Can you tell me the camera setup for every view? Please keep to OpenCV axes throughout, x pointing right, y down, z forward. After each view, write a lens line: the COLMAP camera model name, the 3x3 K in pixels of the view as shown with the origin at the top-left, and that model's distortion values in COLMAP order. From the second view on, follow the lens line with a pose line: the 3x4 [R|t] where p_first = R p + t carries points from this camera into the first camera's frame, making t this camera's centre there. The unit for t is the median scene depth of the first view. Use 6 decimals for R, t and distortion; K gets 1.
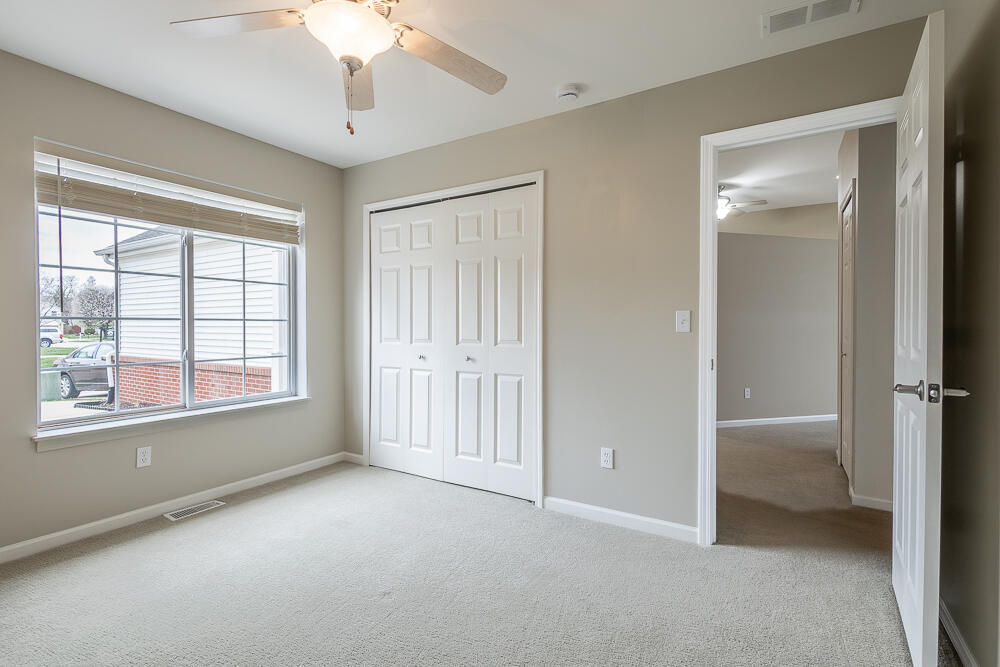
lens RADIAL K [[471.0, 0, 507.5], [0, 471.0, 330.6], [0, 0, 1]] dist [0.015923, -0.005676]
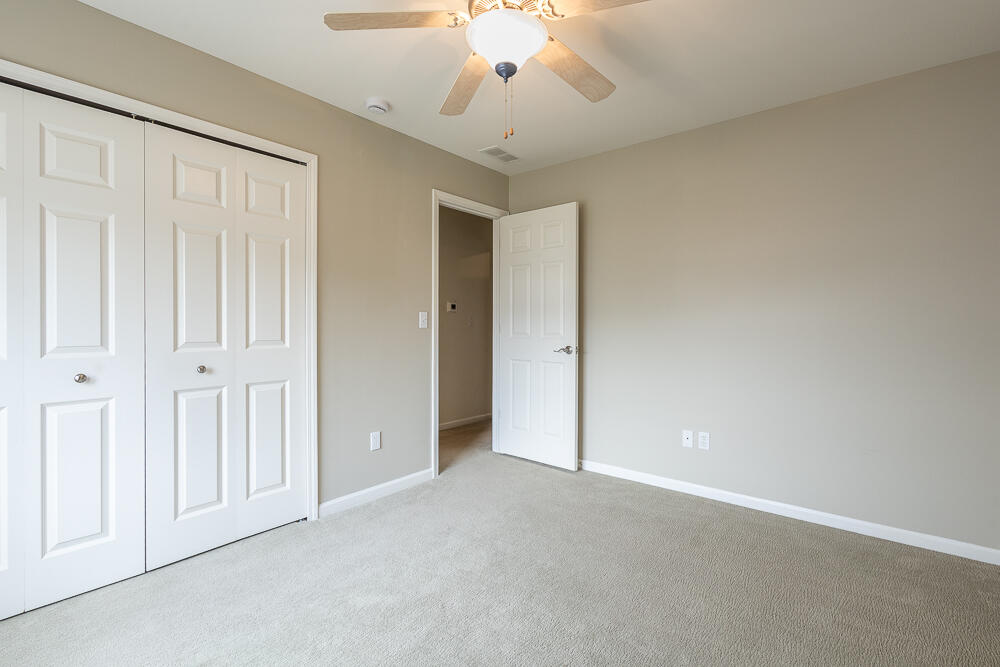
lens RADIAL K [[471.0, 0, 506.9], [0, 471.0, 332.8], [0, 0, 1]] dist [0.015923, -0.005676]
pose [[0.111699, -0.015386, 0.993623, -0.779265], [0.010129, 0.999846, 0.014343, -0.000088], [-0.993690, 0.008462, 0.111838, 0.503983]]
